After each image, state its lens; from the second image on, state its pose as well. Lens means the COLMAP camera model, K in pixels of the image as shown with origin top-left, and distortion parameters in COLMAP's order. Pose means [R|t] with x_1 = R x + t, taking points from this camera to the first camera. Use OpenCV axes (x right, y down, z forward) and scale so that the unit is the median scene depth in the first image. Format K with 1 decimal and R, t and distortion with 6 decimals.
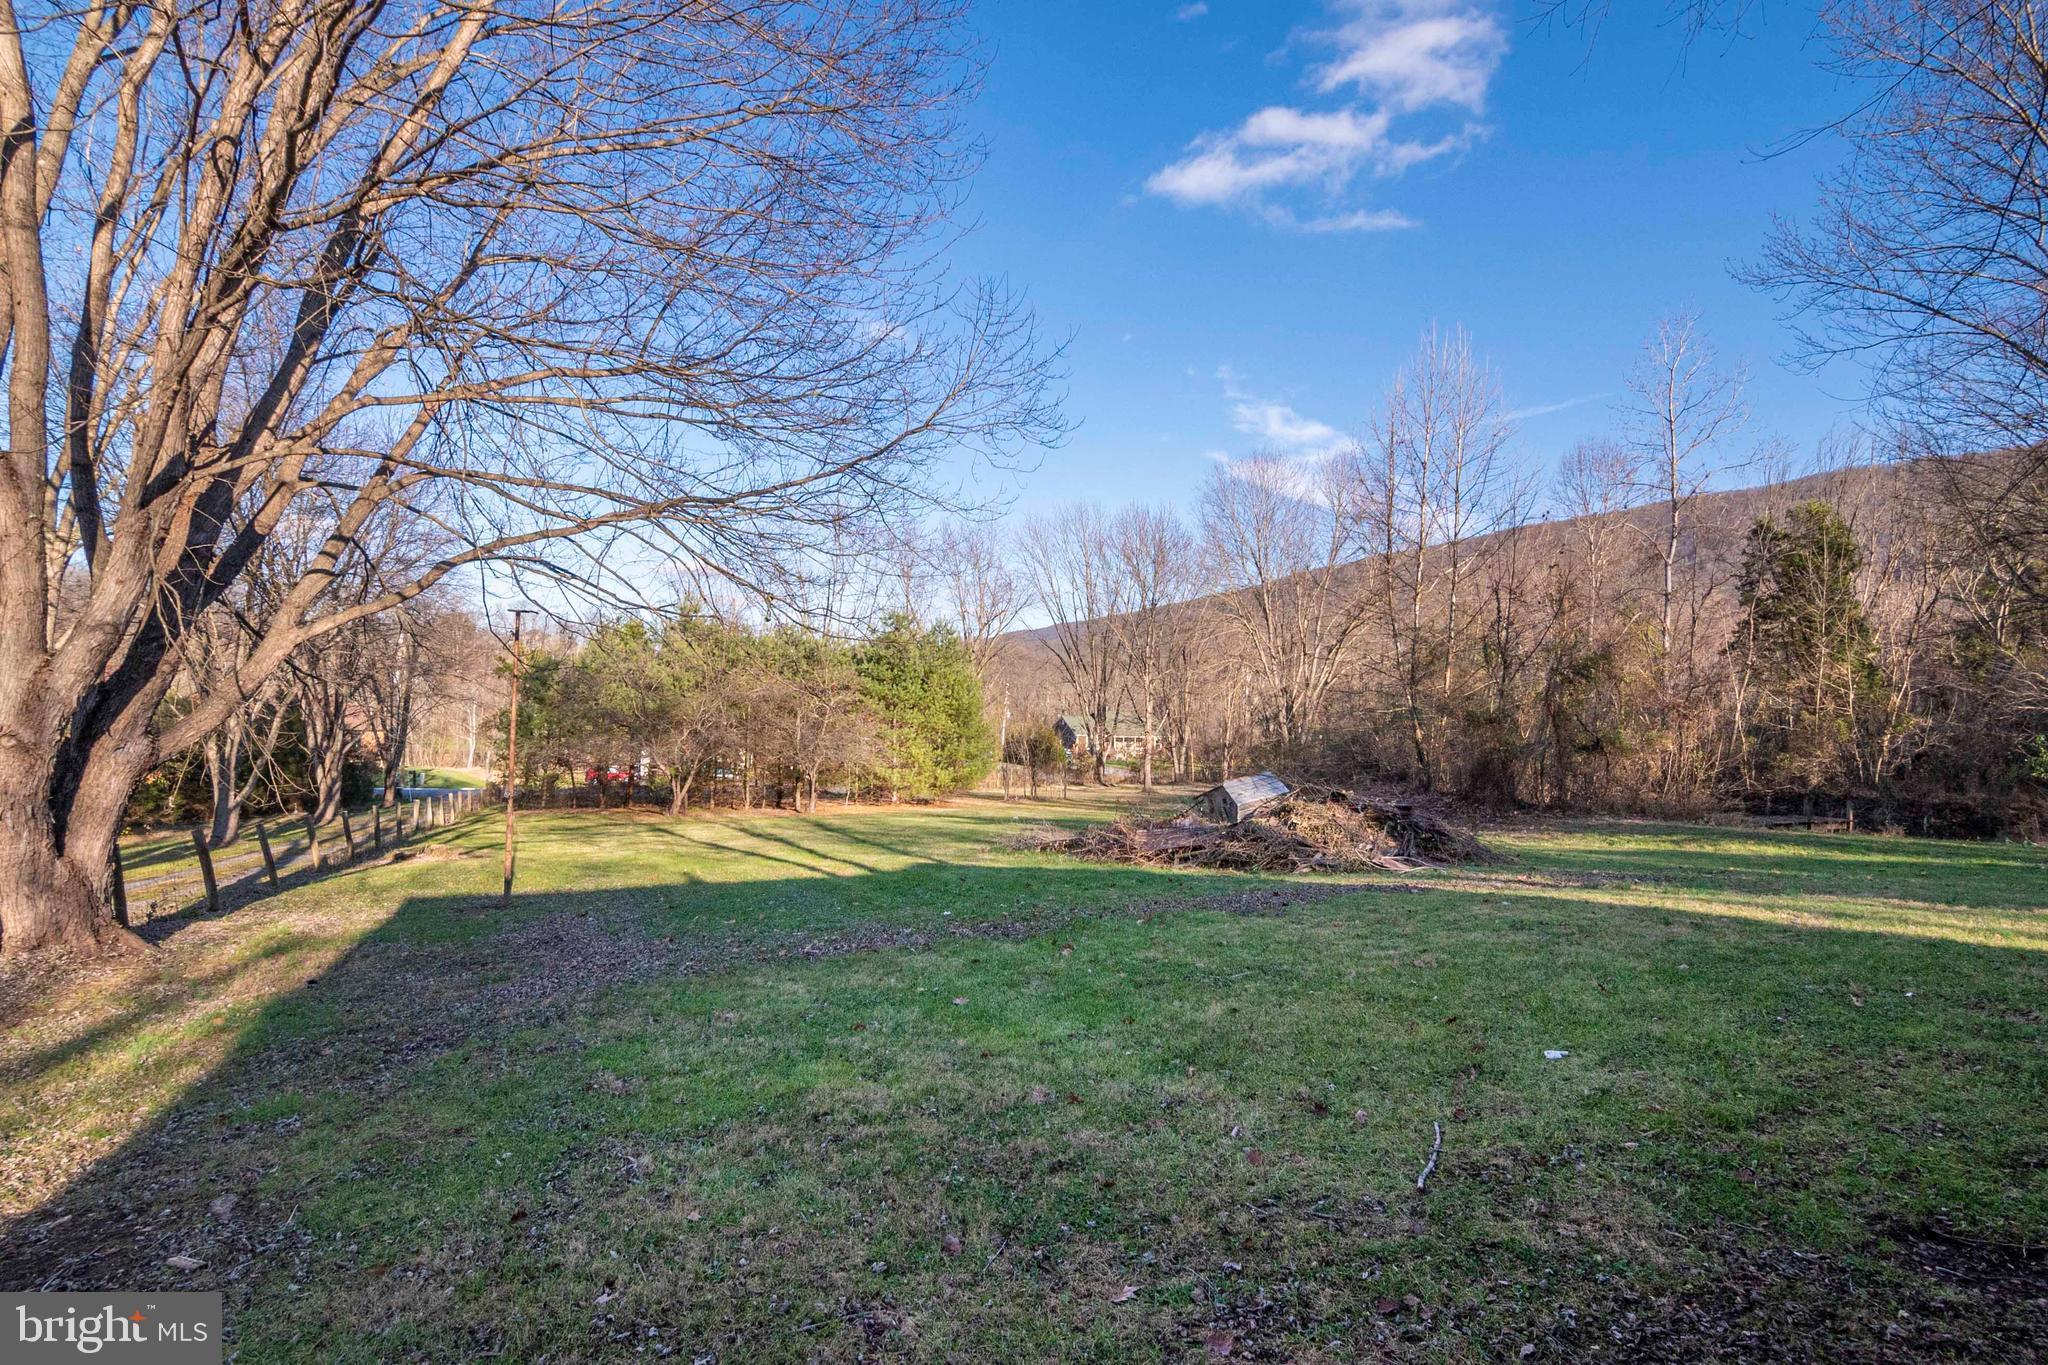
lens RADIAL K [[1009.4, 0, 1009.9], [0, 1009.4, 693.8], [0, 0, 1]] dist [-0.026412, 0.007842]
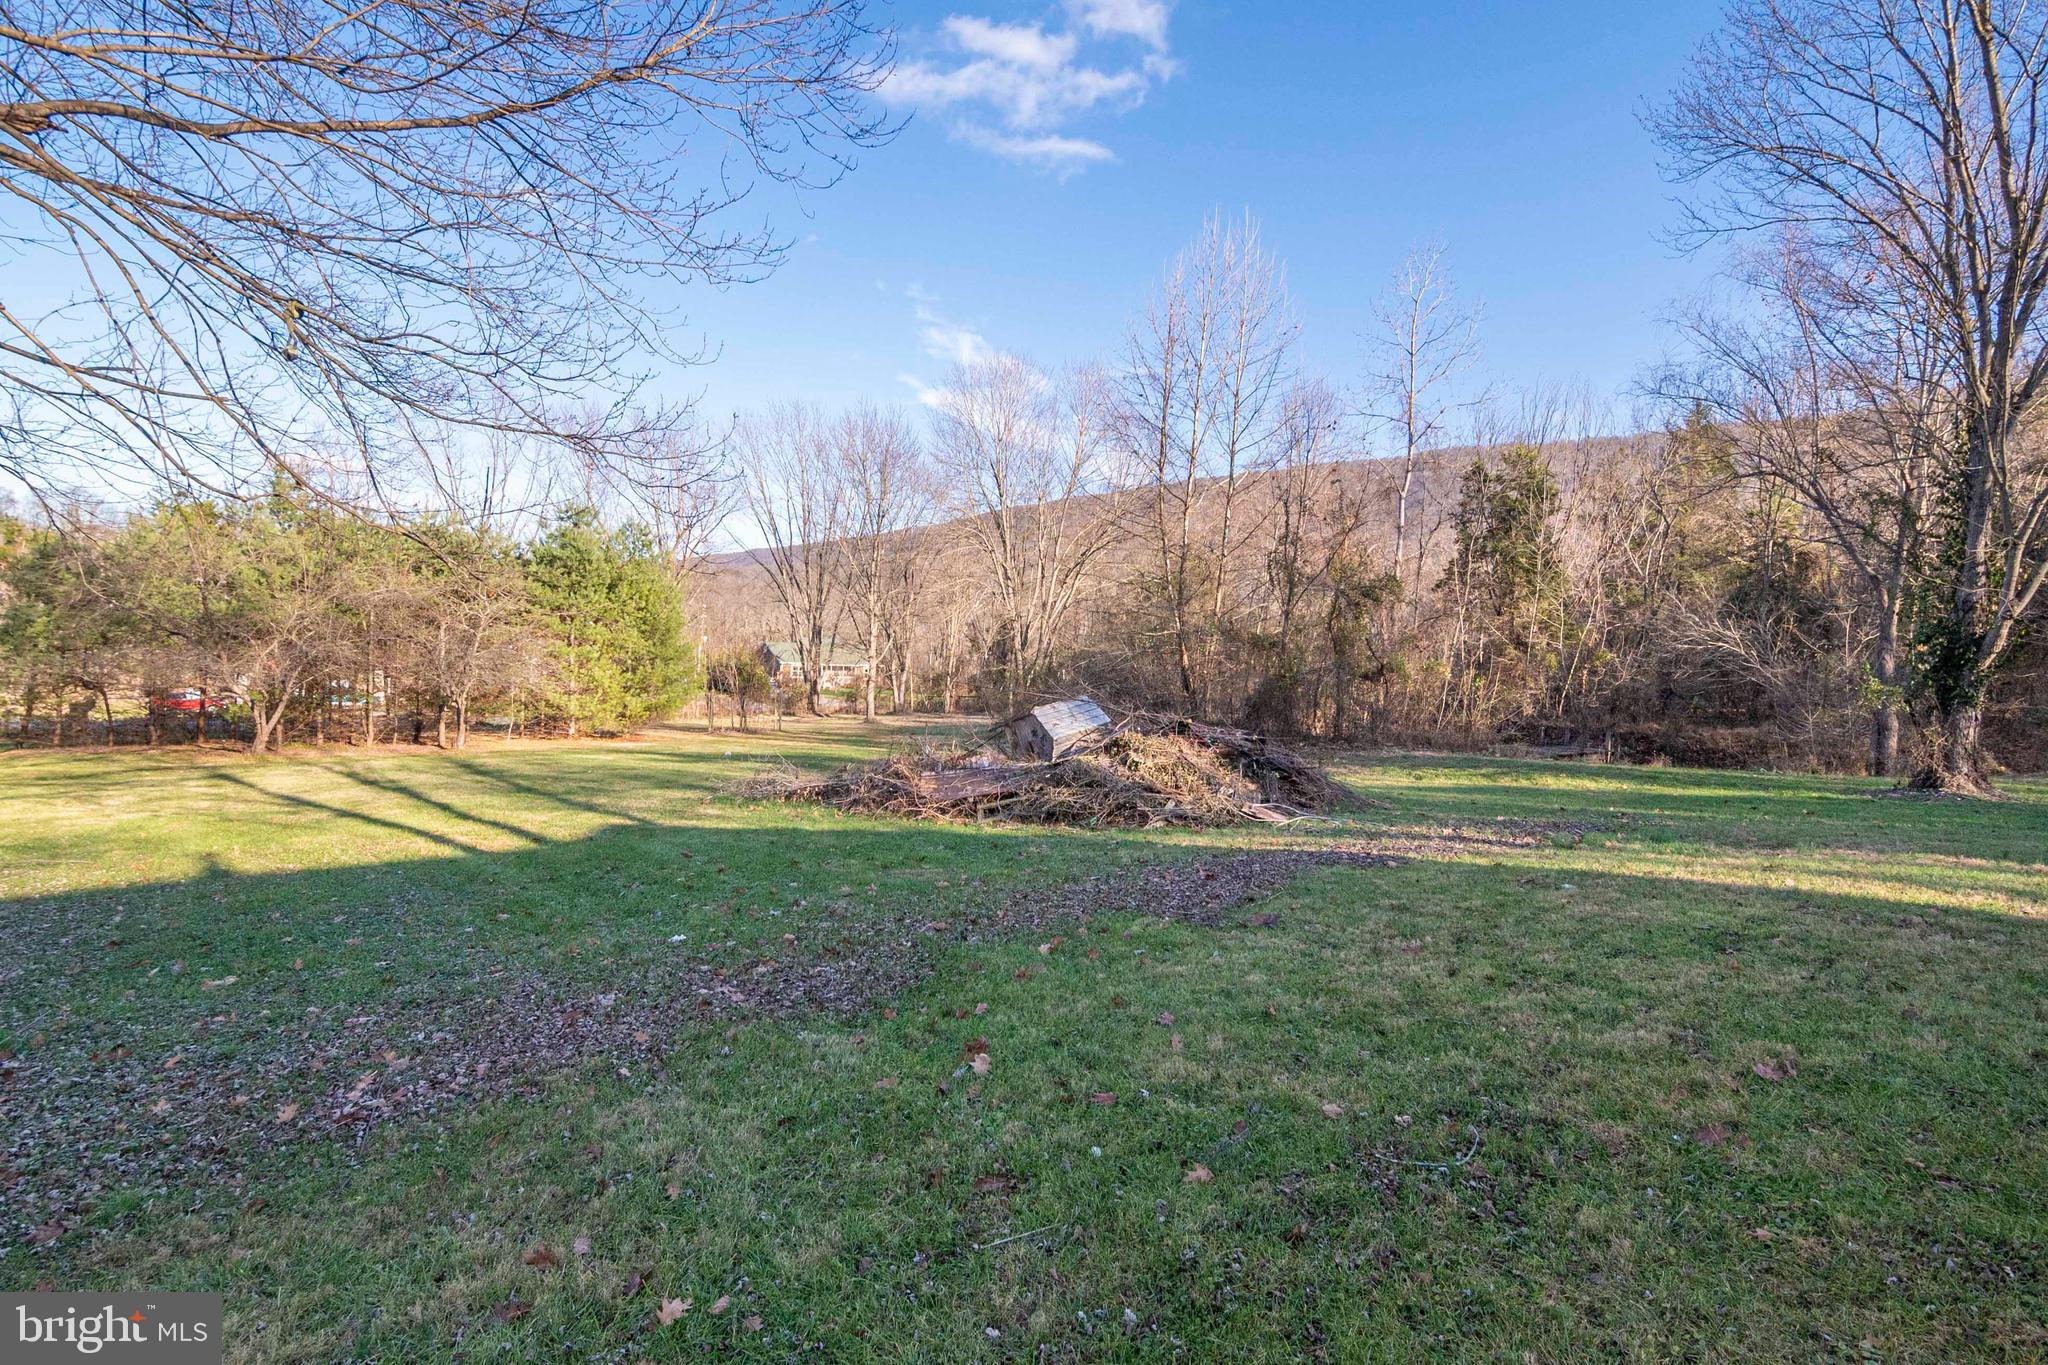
lens RADIAL K [[1013.3, 0, 1008.8], [0, 1013.3, 686.8], [0, 0, 1]] dist [-0.030348, 0.008605]
pose [[0.956405, 0.008457, 0.291923, -0.019528], [-0.026285, 0.998016, 0.057203, 0.016115], [-0.290860, -0.062382, 0.954730, 0.160920]]
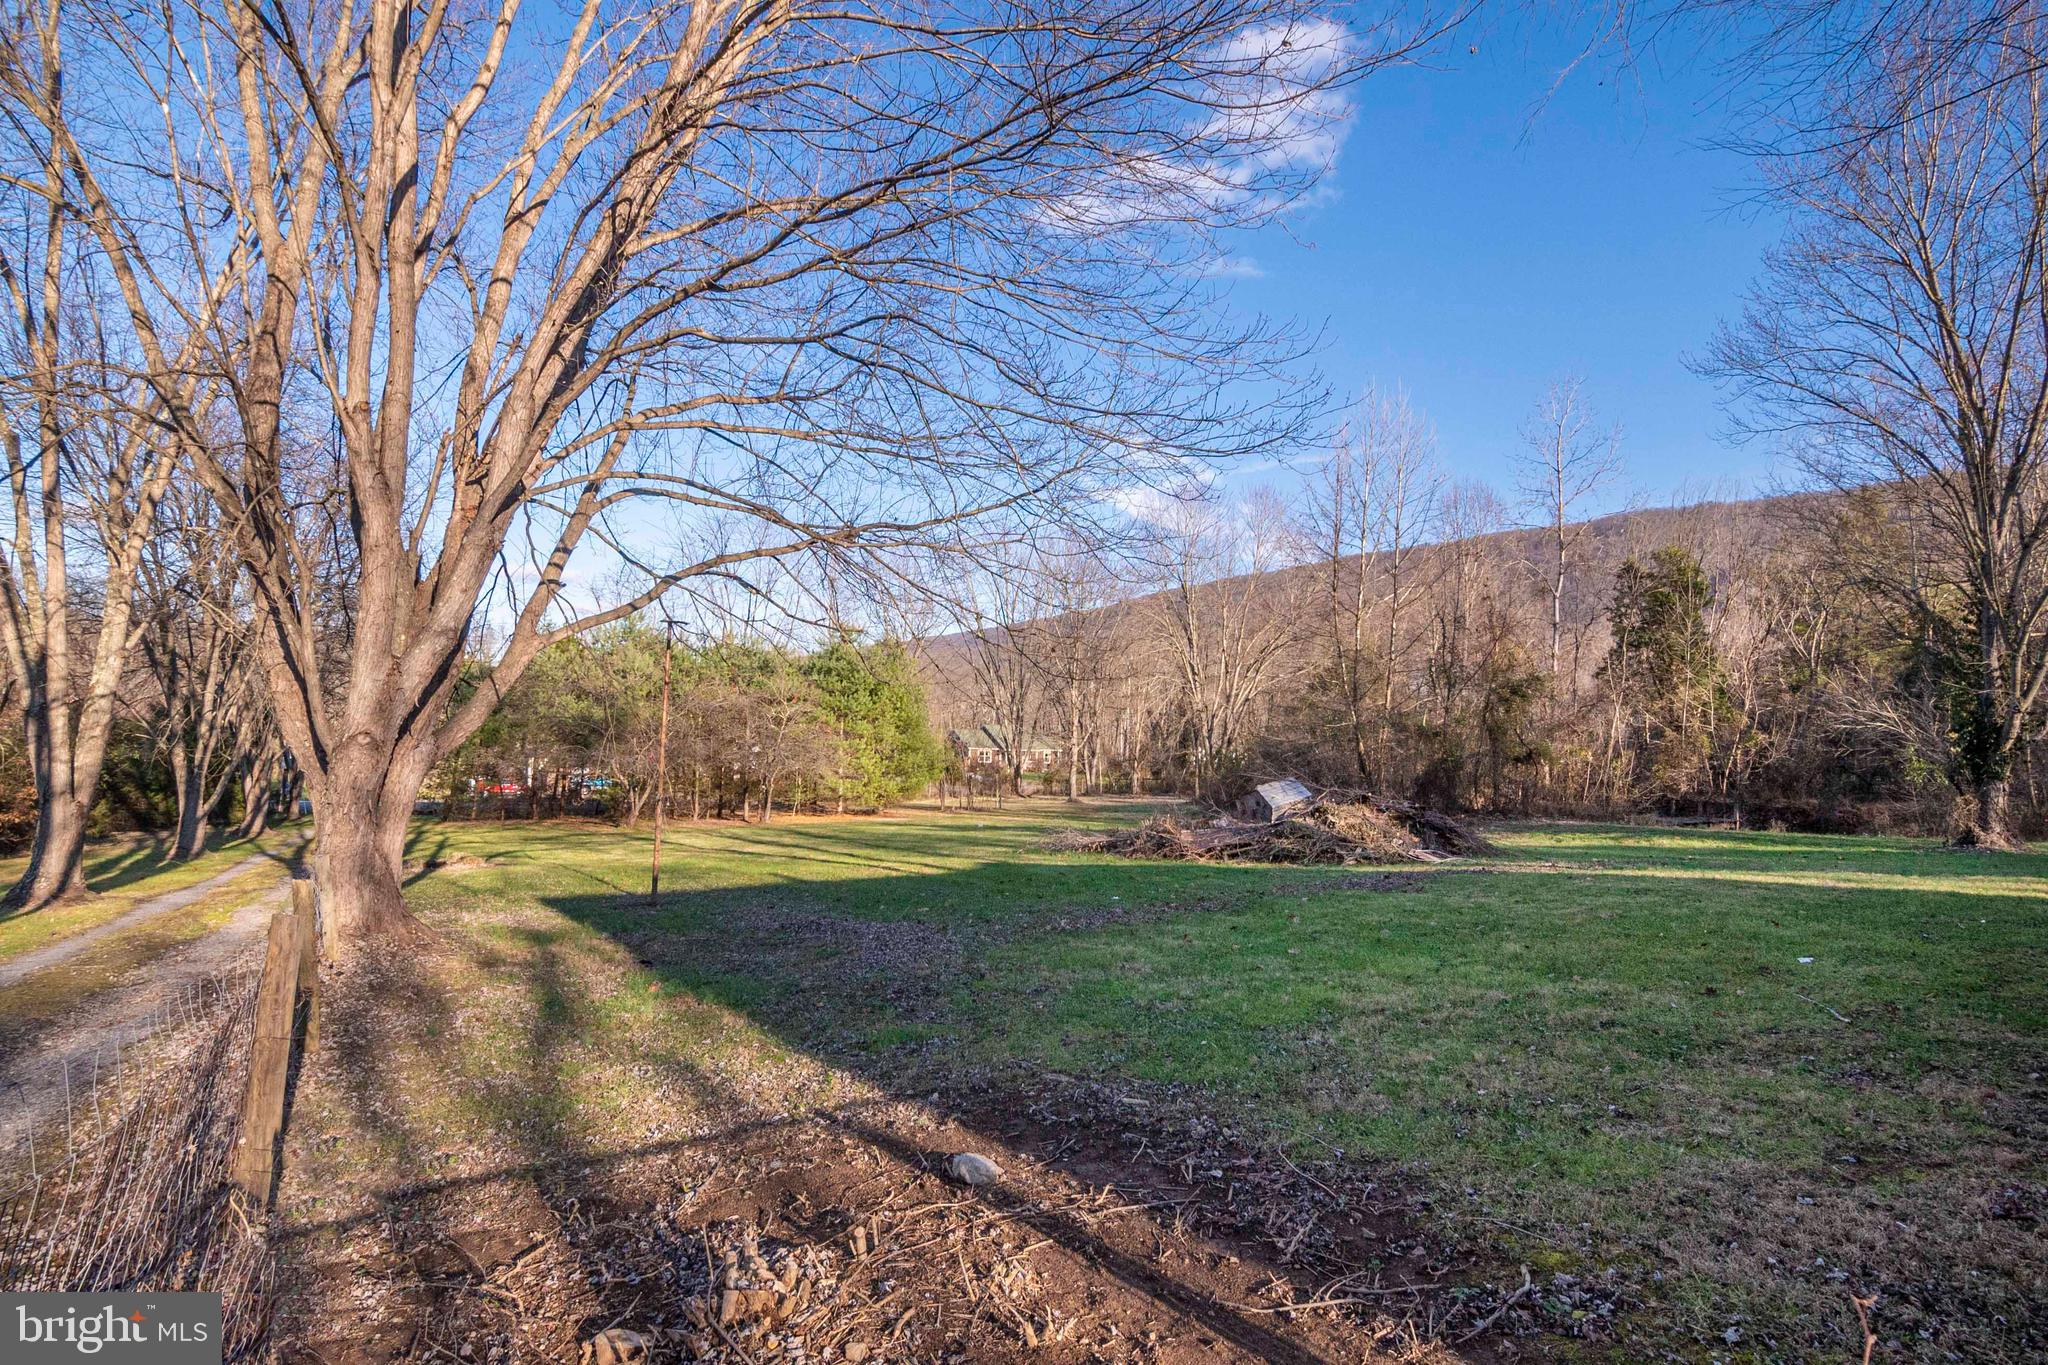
lens RADIAL K [[1013.3, 0, 1008.8], [0, 1013.3, 686.8], [0, 0, 1]] dist [-0.030348, 0.008605]
pose [[0.990479, 0.012906, 0.137057, -0.129258], [-0.010054, 0.999719, -0.021483, 0.002347], [-0.137295, 0.019901, 0.990330, -0.043030]]
